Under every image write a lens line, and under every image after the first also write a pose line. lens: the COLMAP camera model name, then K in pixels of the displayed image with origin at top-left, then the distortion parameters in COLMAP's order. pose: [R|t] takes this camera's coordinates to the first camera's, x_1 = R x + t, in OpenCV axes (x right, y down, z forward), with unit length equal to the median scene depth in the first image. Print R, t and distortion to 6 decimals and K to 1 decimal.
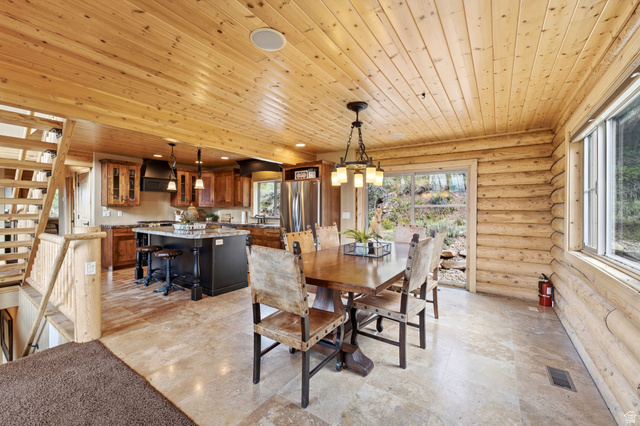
lens RADIAL K [[260.6, 0, 313.5], [0, 260.6, 208.9], [0, 0, 1]] dist [-0.001341, 0.001243]
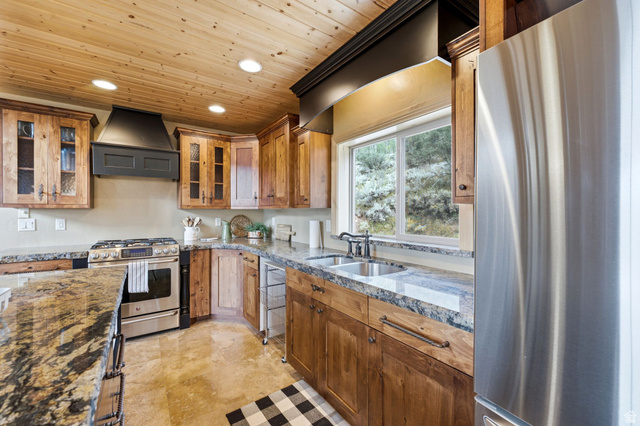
lens RADIAL K [[260.6, 0, 314.7], [0, 260.6, 211.5], [0, 0, 1]] dist [-0.001341, 0.001243]
pose [[0.934481, -0.004456, -0.355984, -0.126477], [0.002283, 0.999976, -0.006525, -0.001466], [0.356005, 0.005285, 0.934469, 0.633917]]
